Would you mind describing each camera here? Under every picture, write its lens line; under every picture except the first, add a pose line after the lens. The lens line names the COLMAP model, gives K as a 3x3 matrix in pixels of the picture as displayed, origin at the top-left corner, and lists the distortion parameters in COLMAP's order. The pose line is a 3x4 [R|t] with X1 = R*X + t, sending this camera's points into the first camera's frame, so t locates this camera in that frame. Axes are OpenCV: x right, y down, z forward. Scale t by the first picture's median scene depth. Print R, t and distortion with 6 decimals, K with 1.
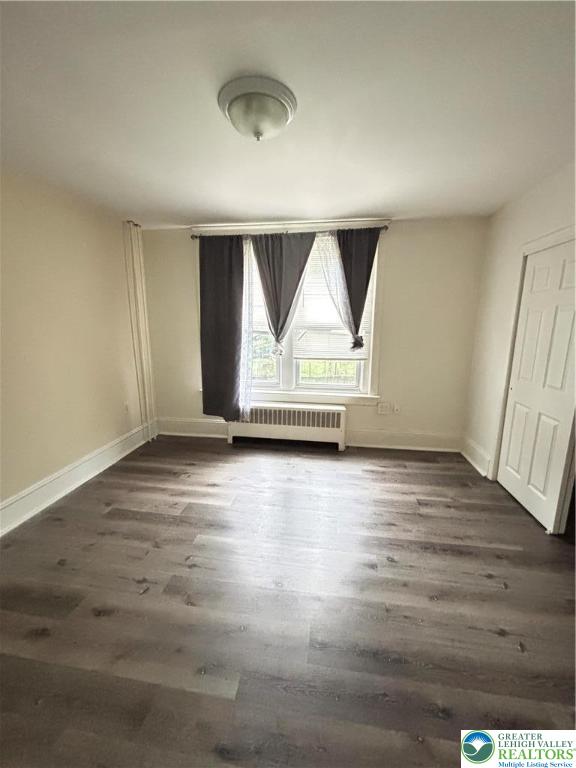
lens RADIAL K [[311.8, 0, 288.2], [0, 311.8, 381.9], [0, 0, 1]] dist [-0.000155, 0.000179]
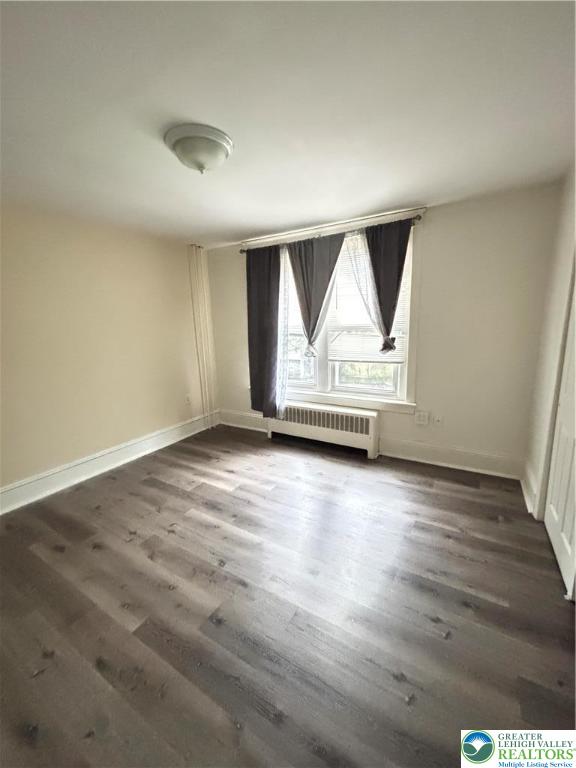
lens RADIAL K [[311.8, 0, 288.2], [0, 311.8, 381.8], [0, 0, 1]] dist [-0.000155, 0.000179]
pose [[0.923935, 0.042077, -0.380229, 0.323147], [-0.041610, 0.999089, 0.009450, -0.012462], [0.380280, 0.007090, 0.924844, 0.027361]]
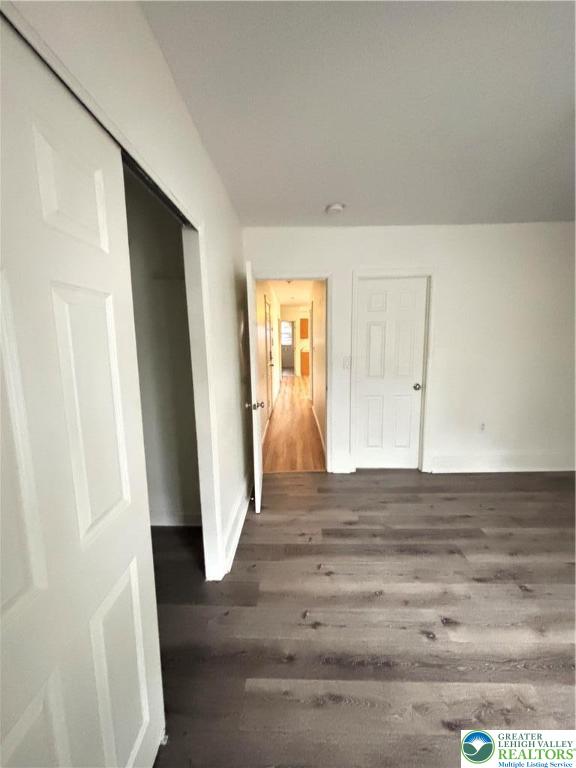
lens RADIAL K [[311.8, 0, 288.1], [0, 311.8, 383.8], [0, 0, 1]] dist [-0.000155, 0.000179]
pose [[-0.992171, 0.030402, -0.121127, 0.459728], [-0.011910, 0.942459, 0.334109, -0.170622], [0.124314, 0.332936, -0.934719, 0.896750]]
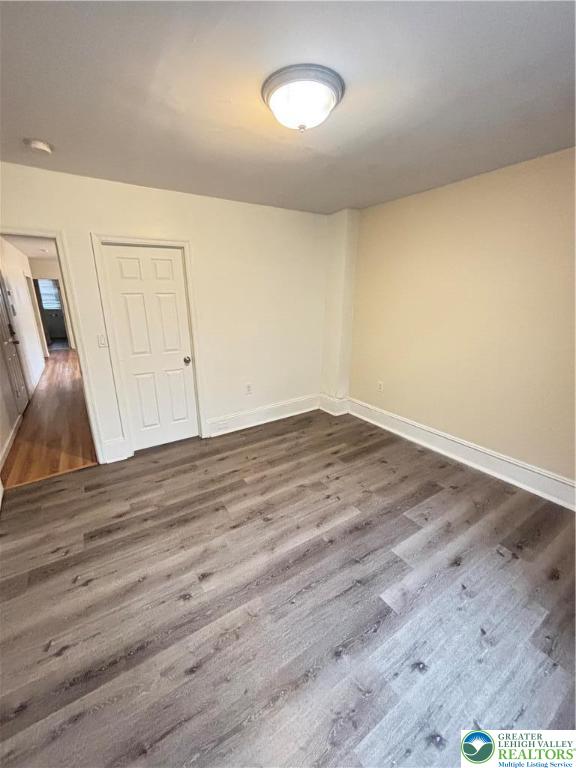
lens RADIAL K [[311.8, 0, 290.0], [0, 311.8, 382.5], [0, 0, 1]] dist [-0.000155, 0.000179]
pose [[-0.746541, 0.182045, -0.639950, 0.339859], [-0.125151, 0.906249, 0.403795, -0.217300], [0.653463, 0.381540, -0.653768, 0.928165]]
